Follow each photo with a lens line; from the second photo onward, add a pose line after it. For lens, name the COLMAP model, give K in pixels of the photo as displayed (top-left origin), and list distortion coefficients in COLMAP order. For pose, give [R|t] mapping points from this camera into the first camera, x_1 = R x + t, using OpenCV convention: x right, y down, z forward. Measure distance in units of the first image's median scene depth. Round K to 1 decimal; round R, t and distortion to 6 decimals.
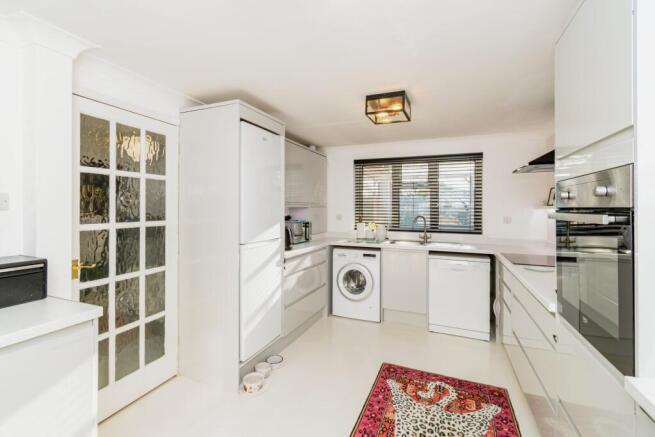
lens RADIAL K [[293.9, 0, 324.1], [0, 293.9, 209.3], [0, 0, 1]] dist [-0.001154, -0.000949]
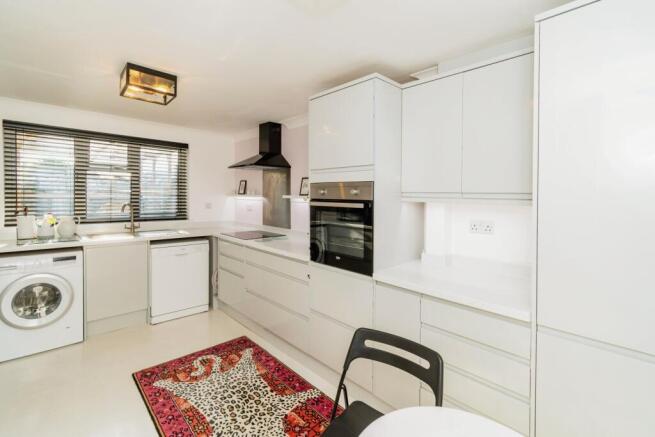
lens RADIAL K [[293.9, 0, 335.8], [0, 293.9, 199.8], [0, 0, 1]] dist [-0.001154, -0.000949]
pose [[0.380715, -0.009152, 0.924647, -0.375448], [-0.010165, 0.999849, 0.014081, -0.012879], [-0.924637, -0.014760, 0.380564, 0.119920]]
